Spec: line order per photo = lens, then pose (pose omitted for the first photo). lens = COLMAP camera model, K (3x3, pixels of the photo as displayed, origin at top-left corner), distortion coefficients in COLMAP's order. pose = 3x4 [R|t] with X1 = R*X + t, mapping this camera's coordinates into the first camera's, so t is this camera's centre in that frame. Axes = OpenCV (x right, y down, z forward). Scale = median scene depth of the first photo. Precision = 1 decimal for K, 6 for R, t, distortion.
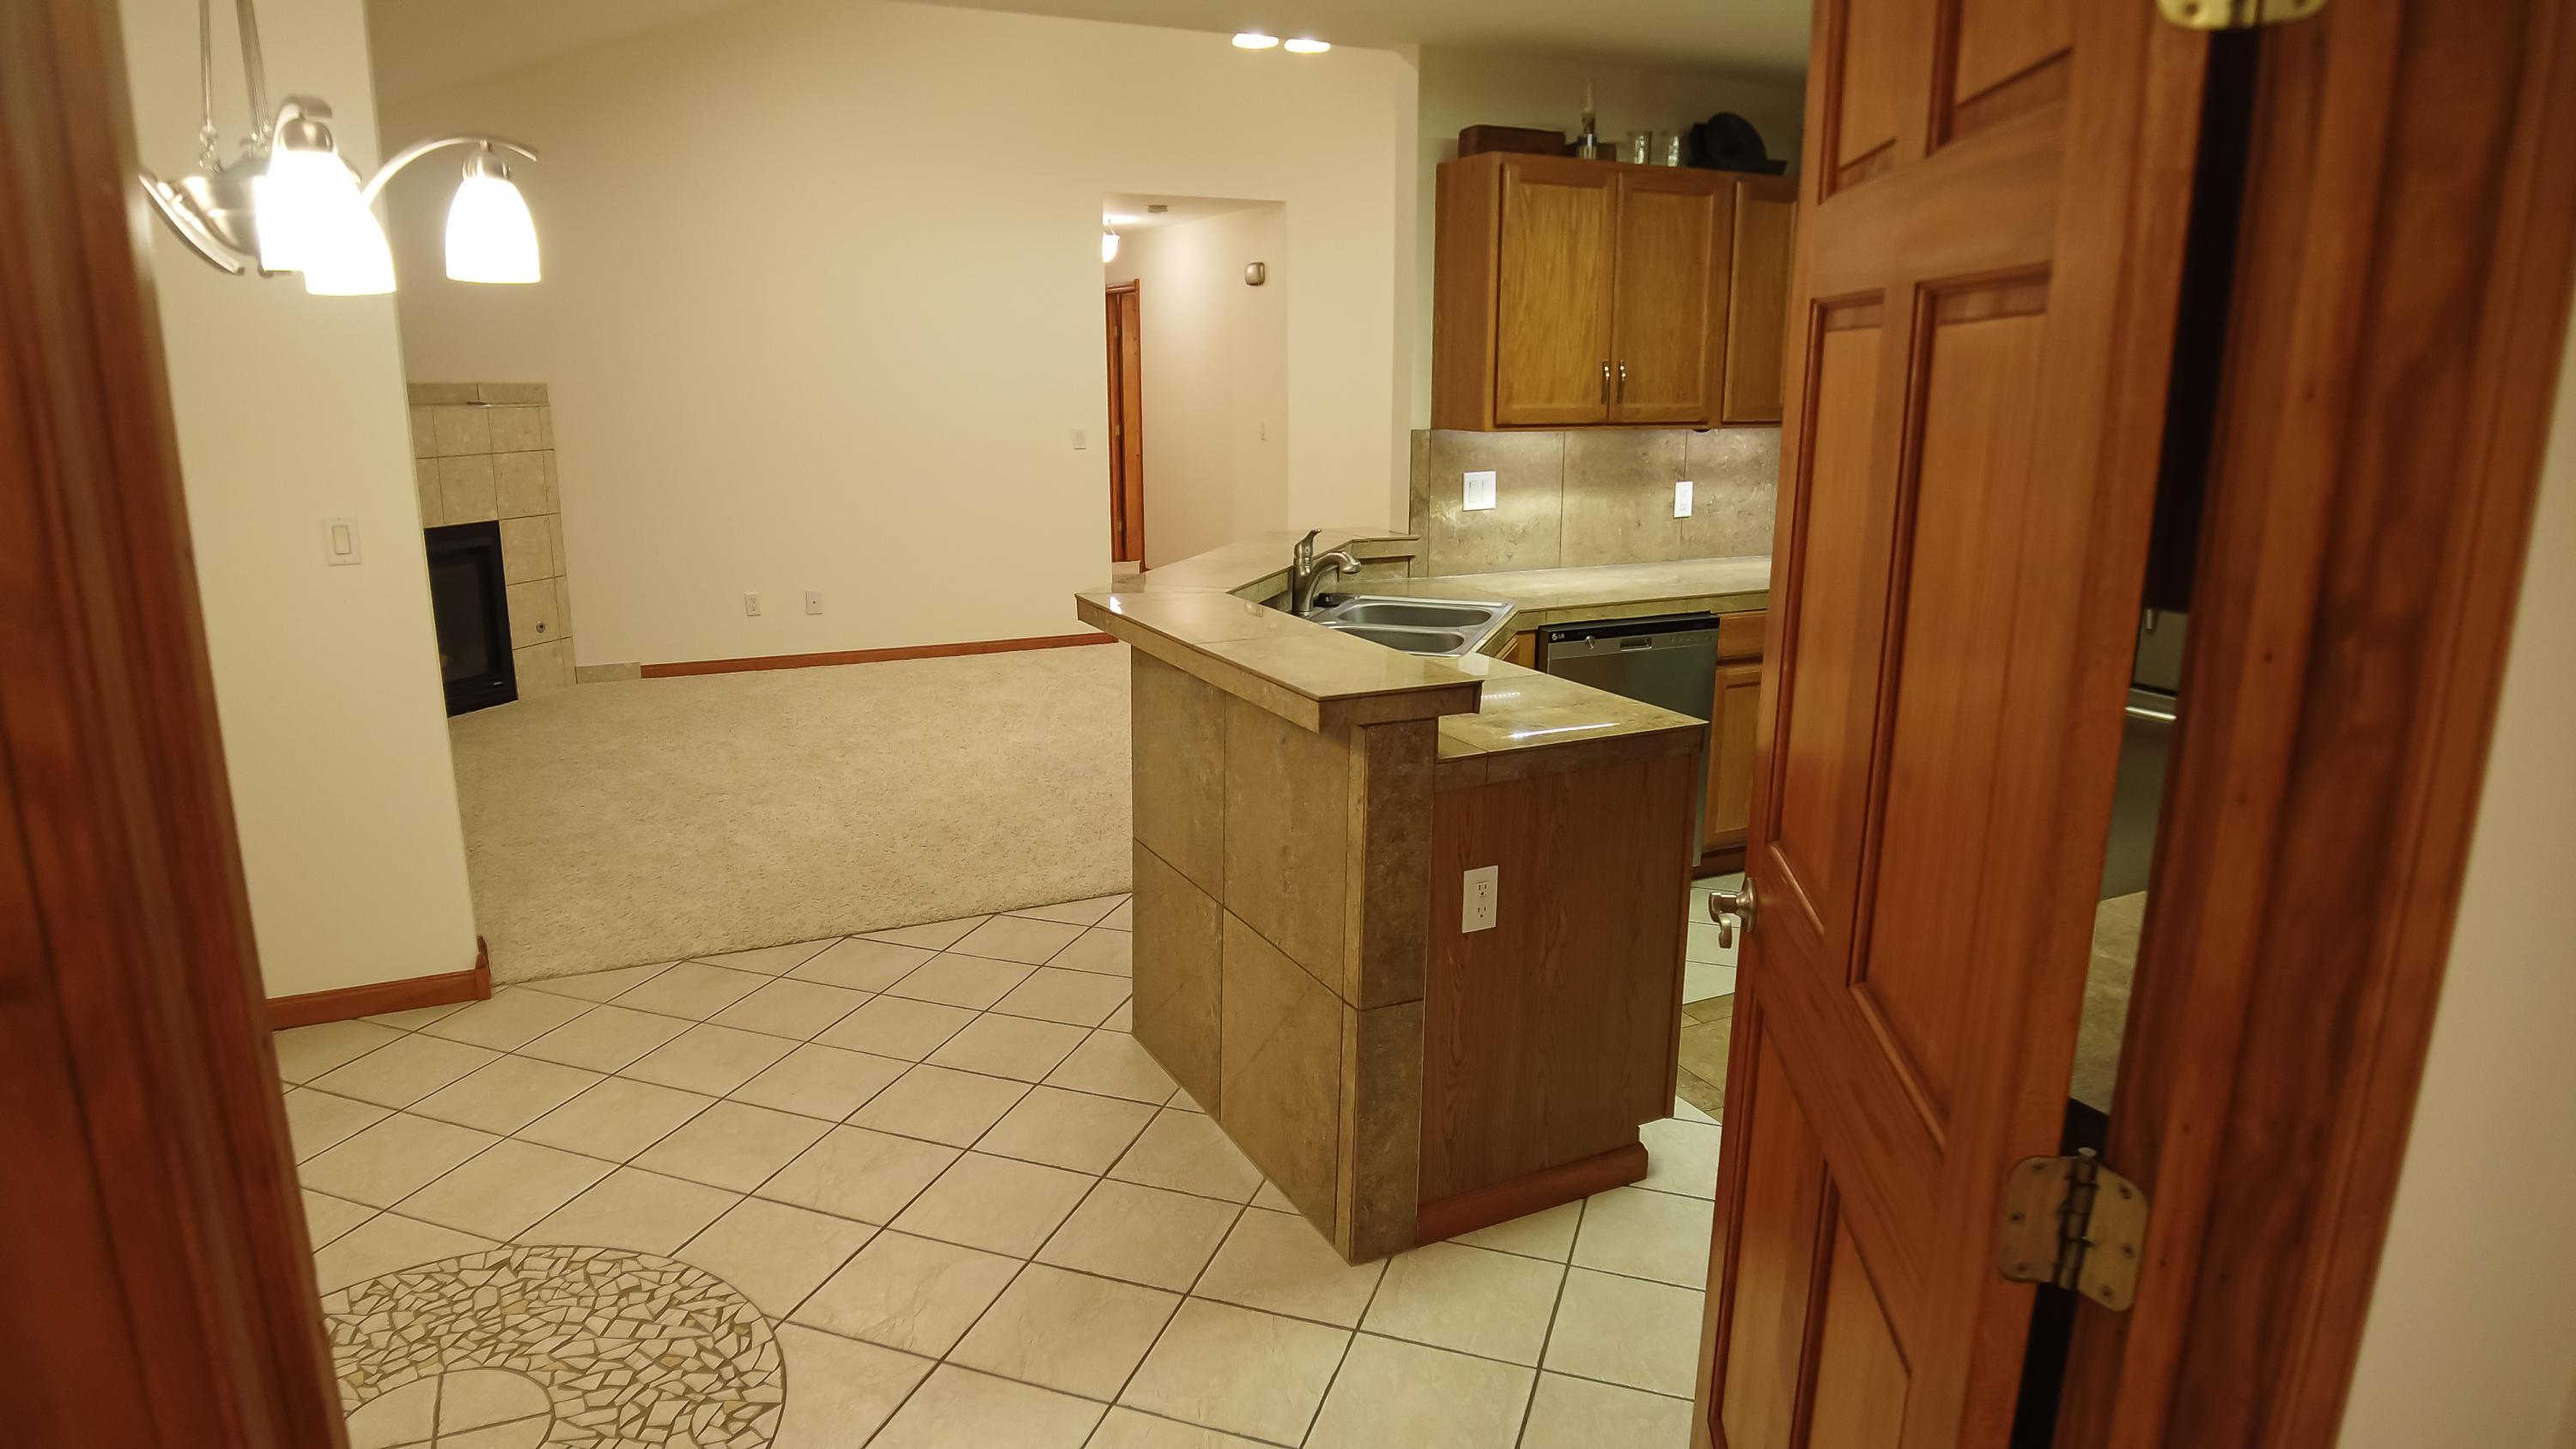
lens RADIAL K [[1508.2, 0, 1263.6], [0, 1508.2, 728.3], [0, 0, 1]] dist [-0.053881, 0.001096]
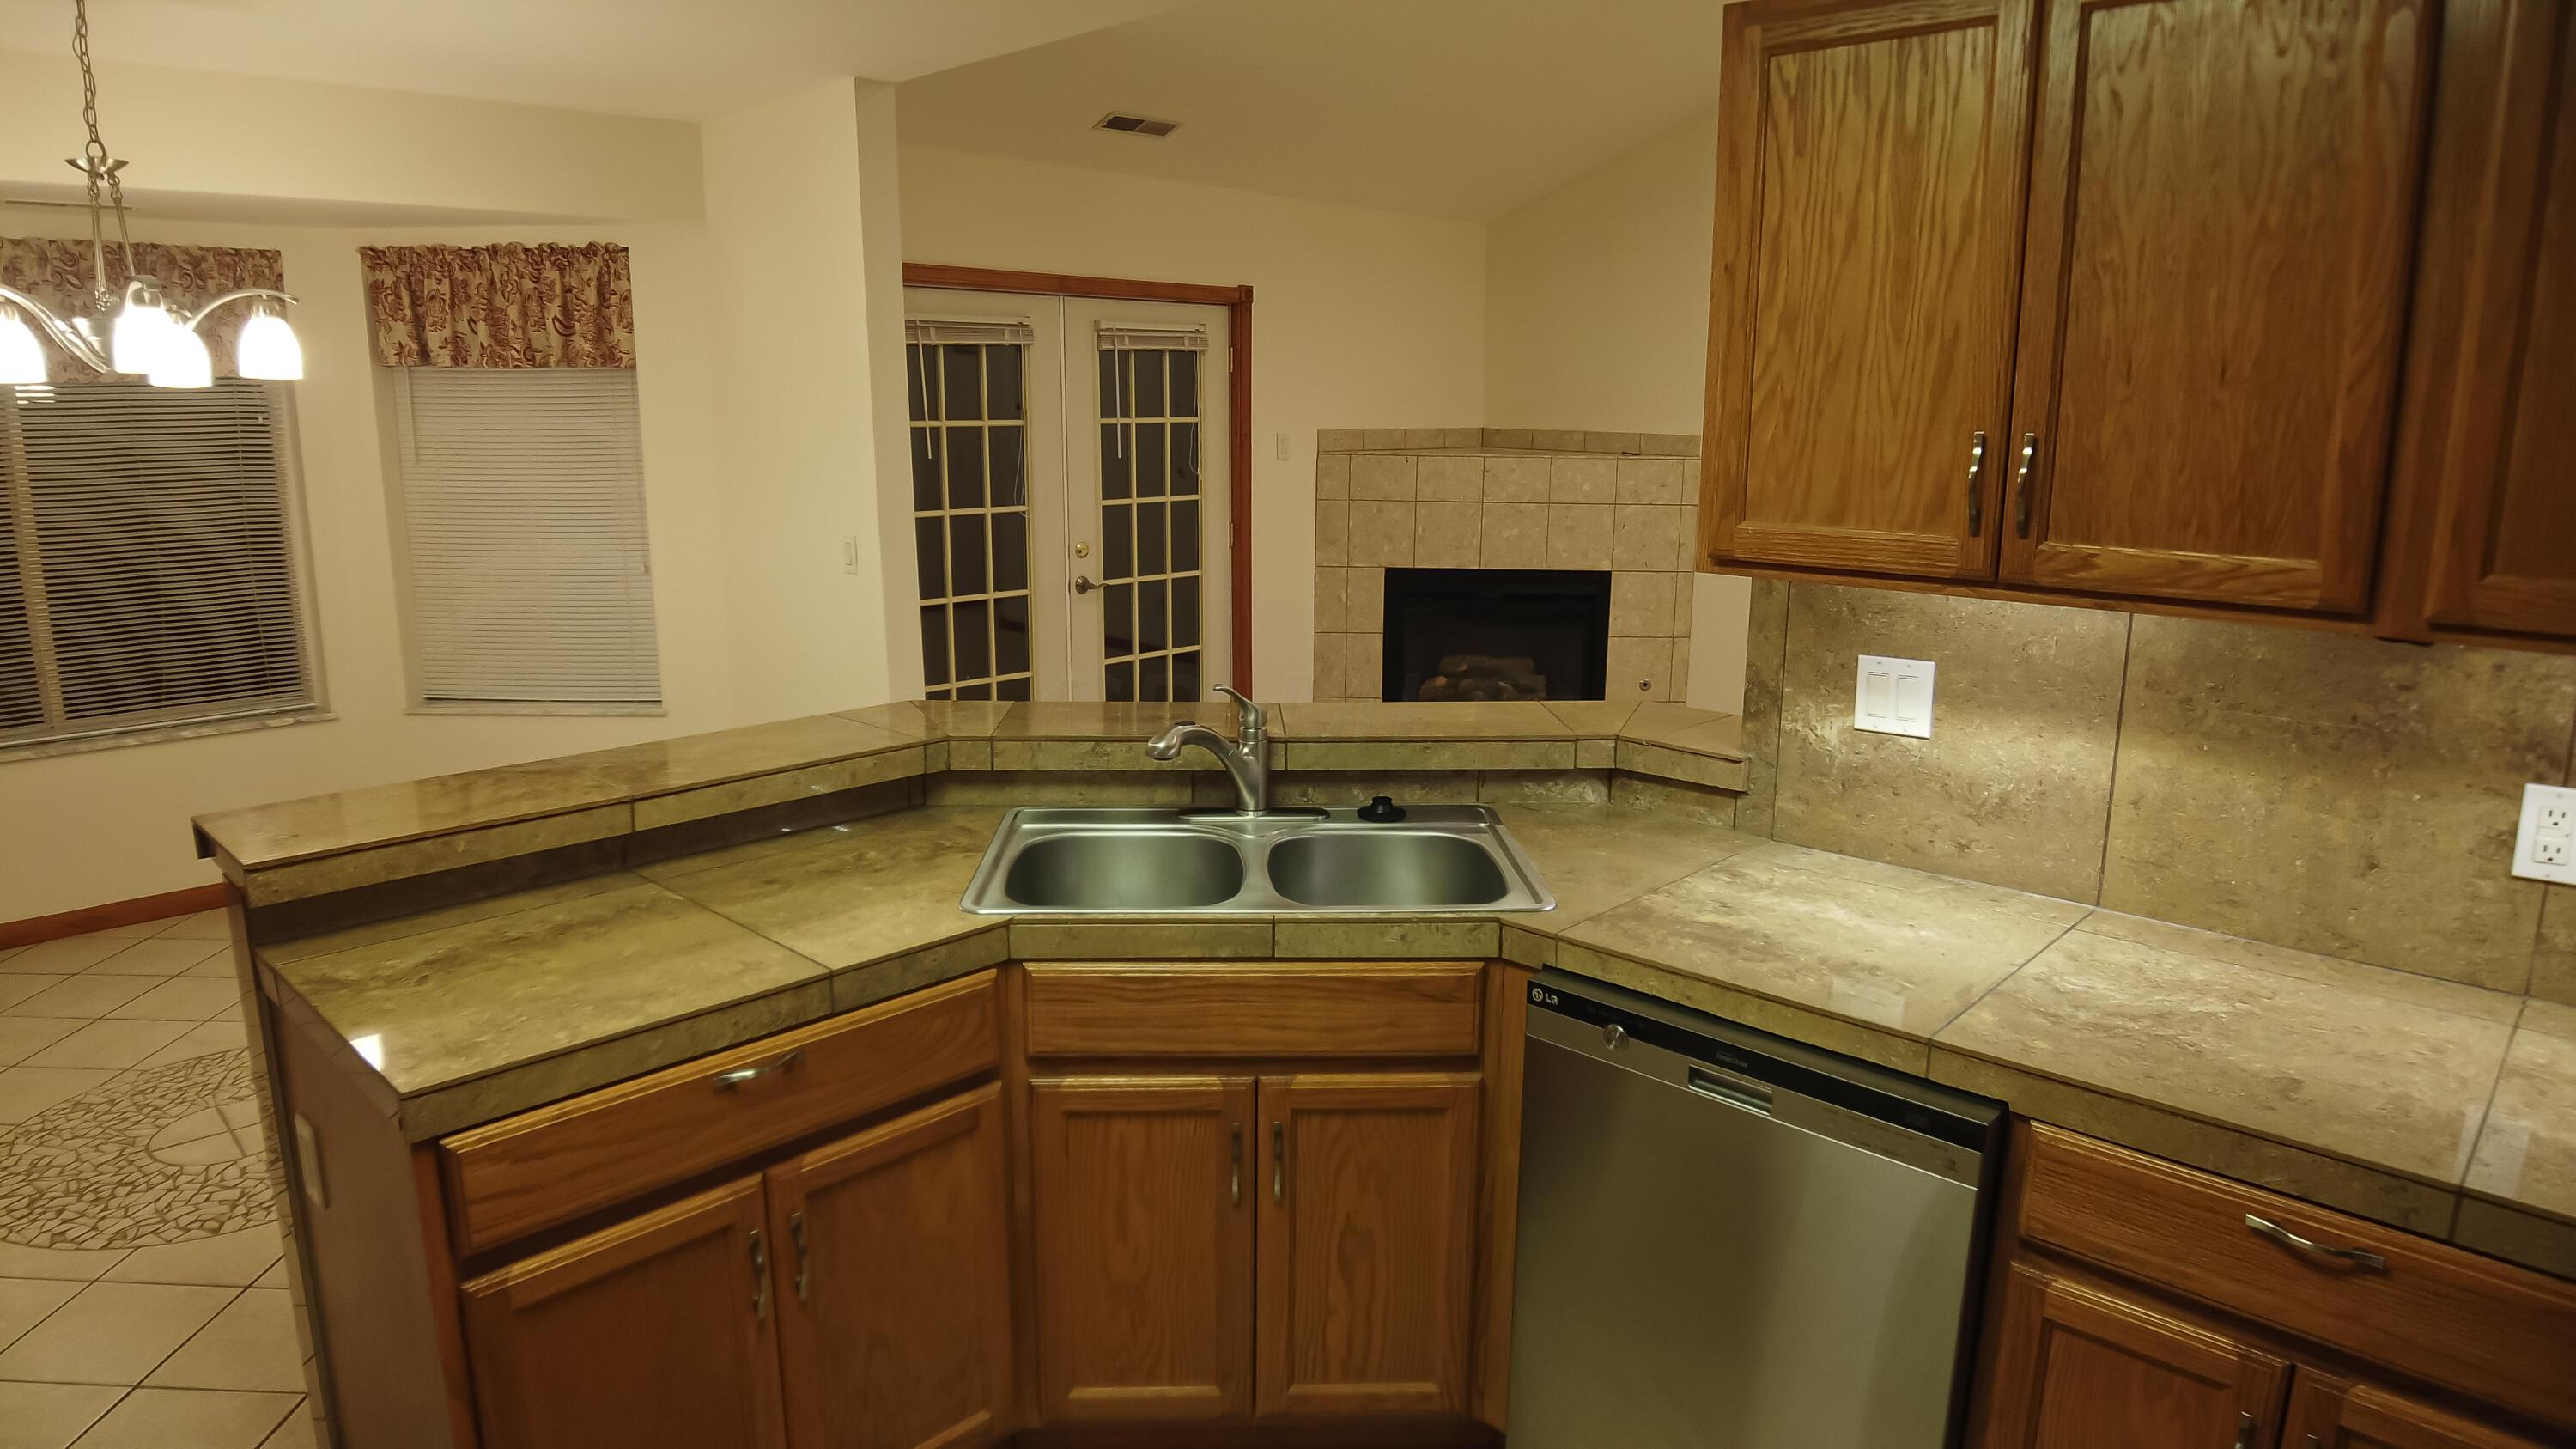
lens RADIAL K [[1508.2, 0, 1265.9], [0, 1508.2, 723.7], [0, 0, 1]] dist [-0.053881, 0.001096]
pose [[0.338220, 0.192709, -0.921125, 0.506464], [-0.225239, 0.966936, 0.119590, -0.156450], [0.913715, 0.167025, 0.370443, 0.617575]]
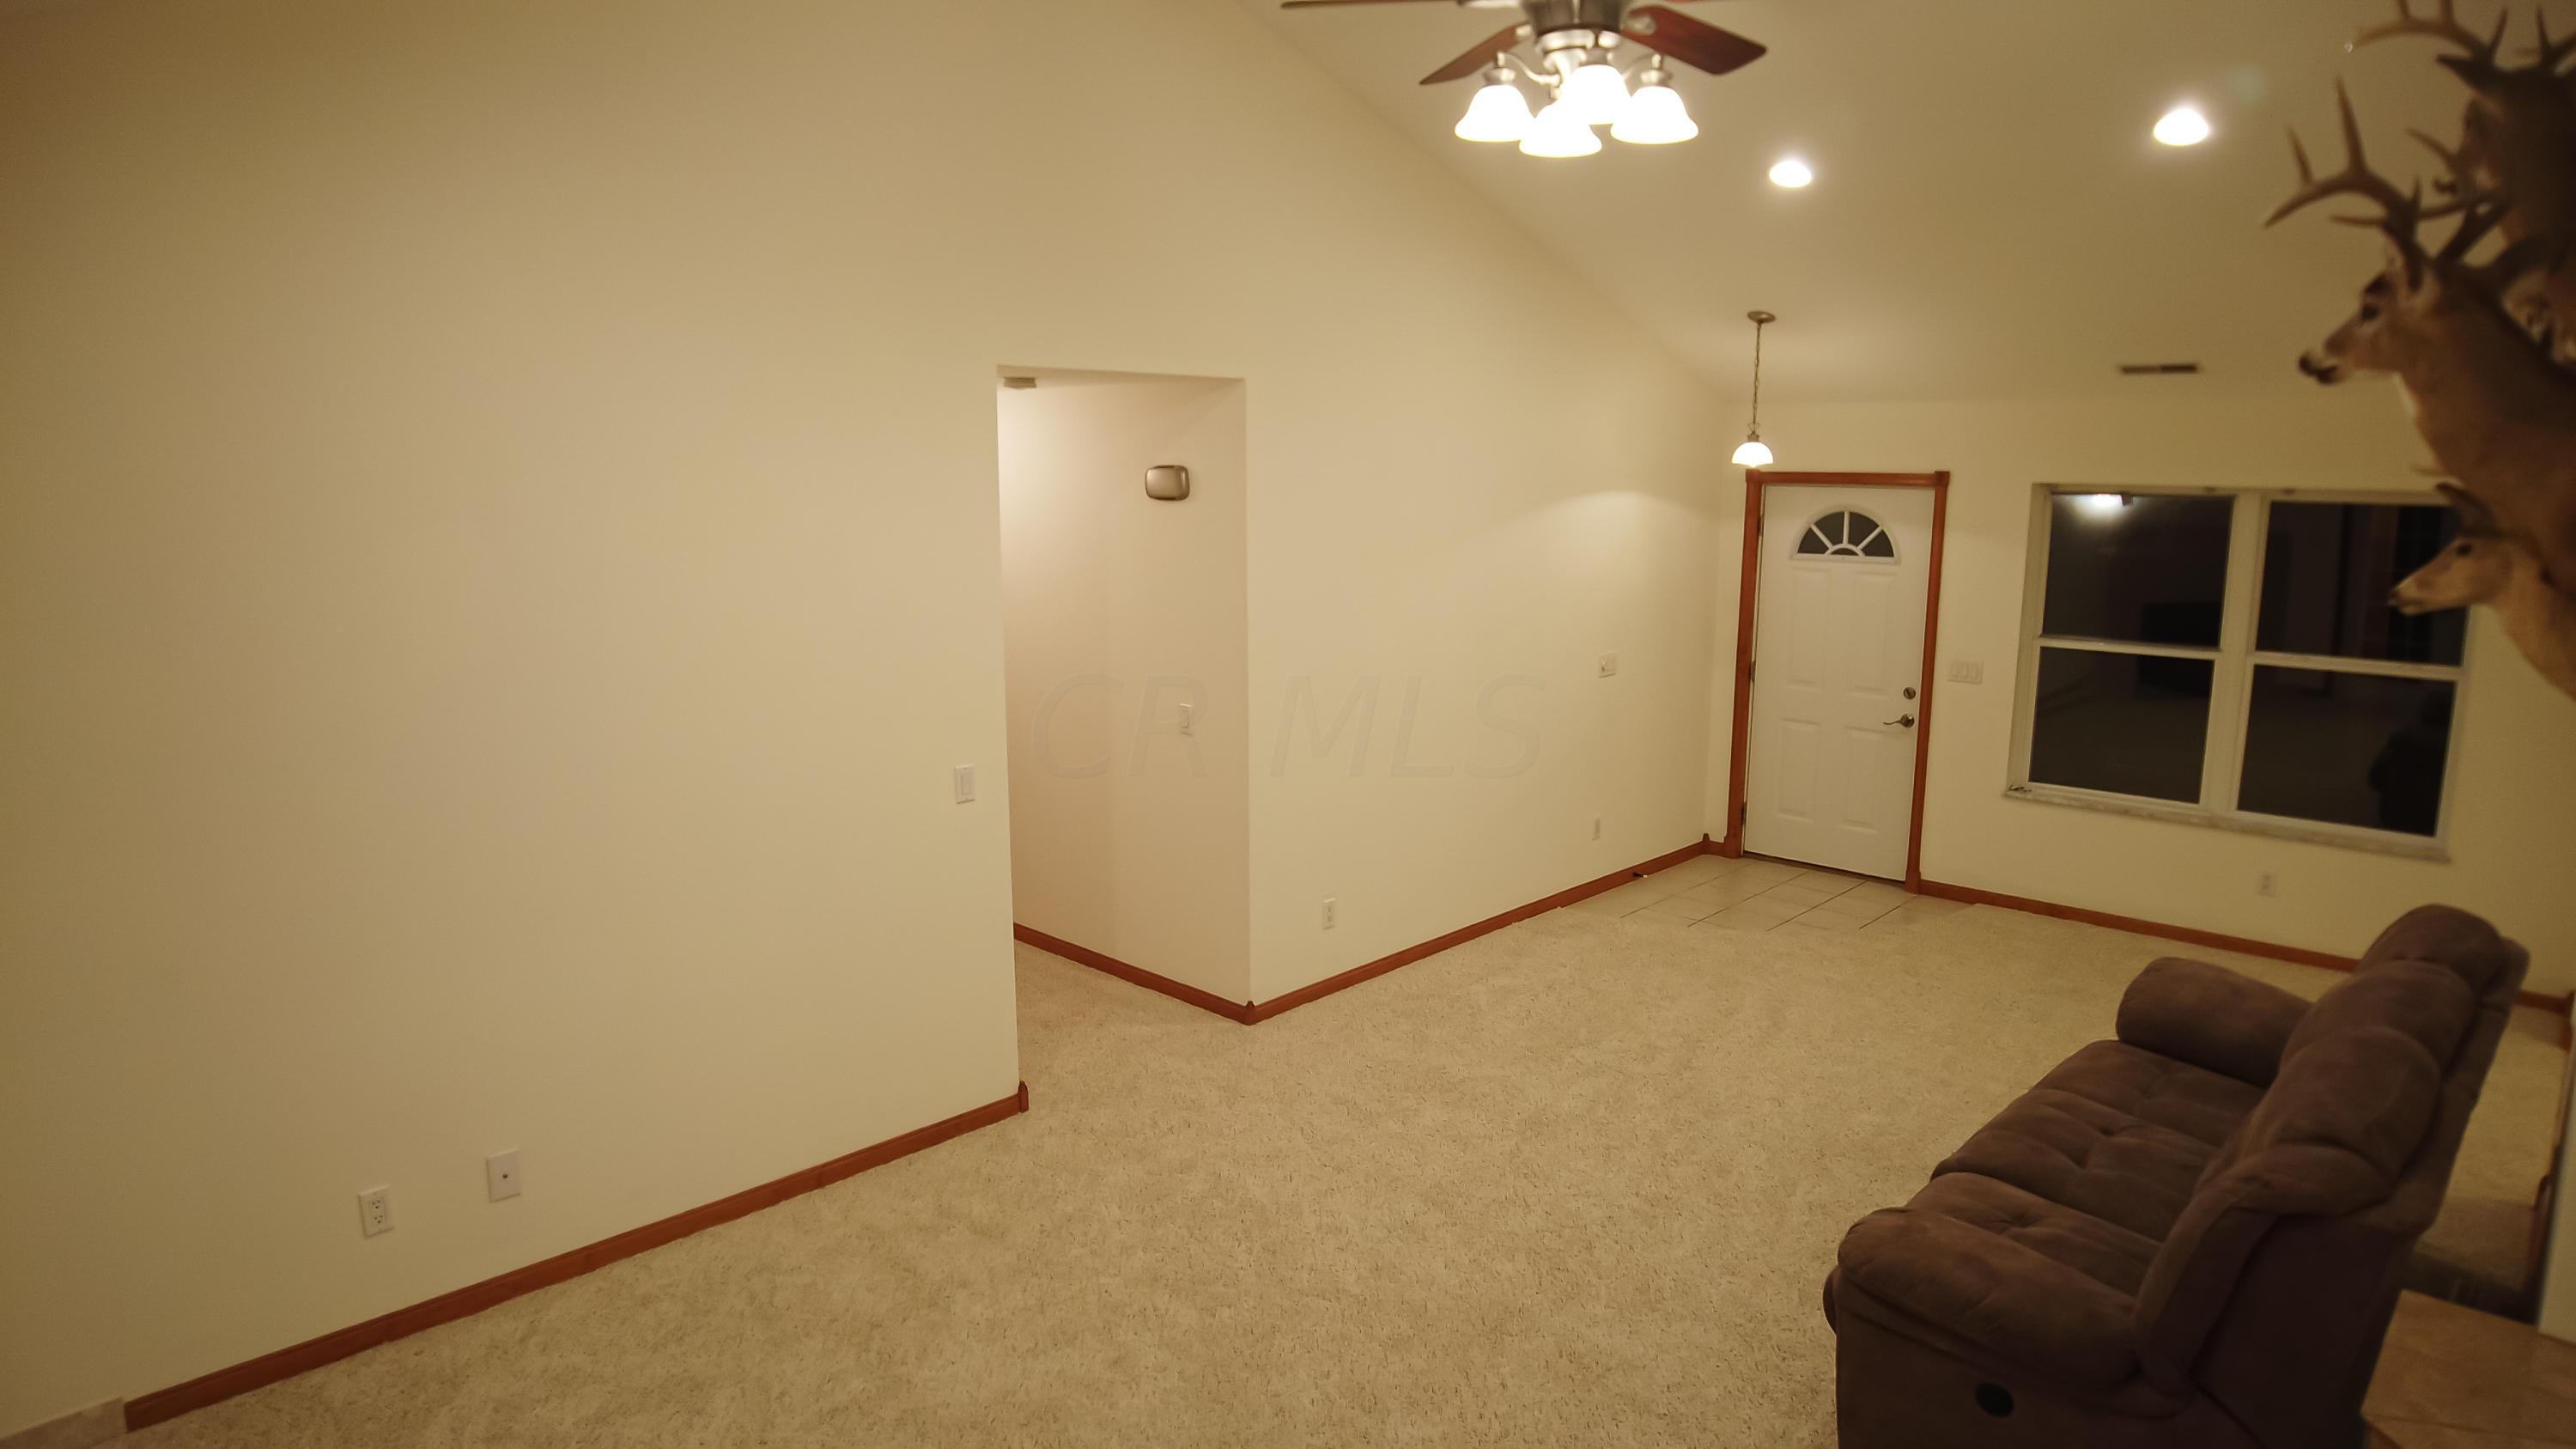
lens RADIAL K [[1508.2, 0, 1274.1], [0, 1508.2, 728.0], [0, 0, 1]] dist [-0.053881, 0.001096]
pose [[0.933455, -0.062898, 0.353137, -0.367032], [0.085148, 0.995221, -0.047812, -0.303290], [-0.348442, 0.074699, 0.934349, 0.721570]]
